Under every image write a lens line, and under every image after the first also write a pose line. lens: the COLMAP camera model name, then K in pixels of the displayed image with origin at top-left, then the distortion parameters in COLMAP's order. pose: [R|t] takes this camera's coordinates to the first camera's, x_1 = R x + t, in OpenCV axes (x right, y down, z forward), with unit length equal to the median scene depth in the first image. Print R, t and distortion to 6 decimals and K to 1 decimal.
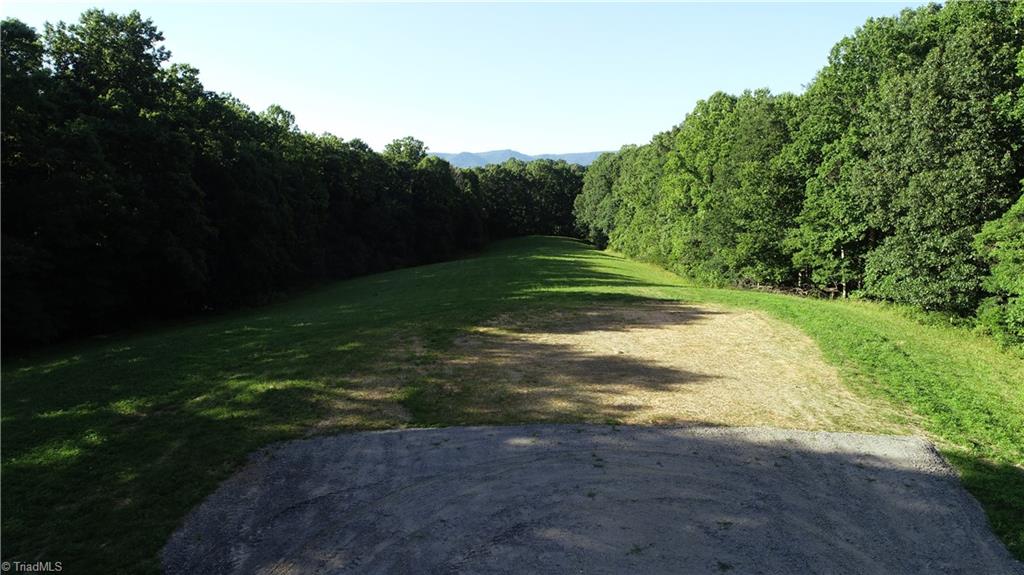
lens RADIAL K [[683.2, 0, 512.0], [0, 683.2, 287.5], [0, 0, 1]] dist [0.006263, -0.000342]
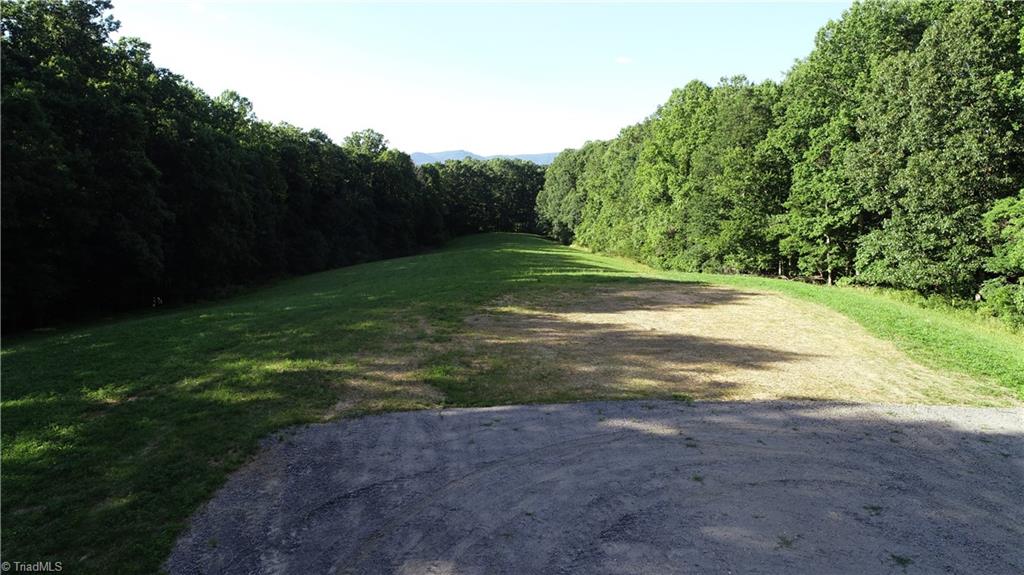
lens RADIAL K [[683.2, 0, 512.0], [0, 683.2, 287.5], [0, 0, 1]] dist [0.006263, -0.000342]
pose [[0.997675, -0.003920, 0.068035, -0.031841], [0.004009, 0.999991, -0.001176, 0.014581], [-0.068029, 0.001446, 0.997682, 0.038585]]
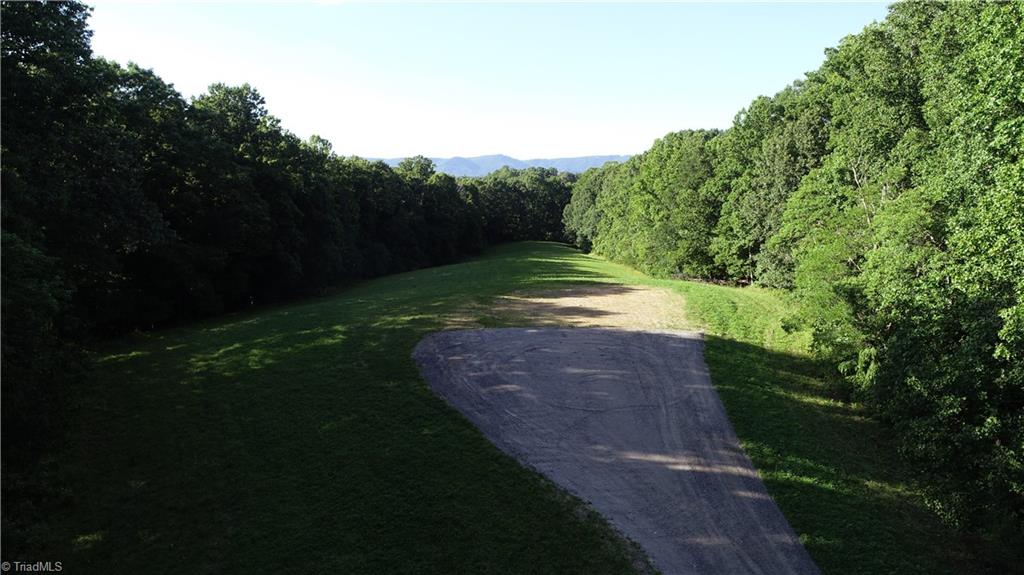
lens RADIAL K [[683.2, 0, 512.0], [0, 683.2, 287.5], [0, 0, 1]] dist [0.006263, -0.000342]
pose [[0.999921, -0.002524, 0.012306, -0.021282], [0.002601, 0.999977, -0.006275, 0.020069], [-0.012290, 0.006307, 0.999905, -0.336335]]
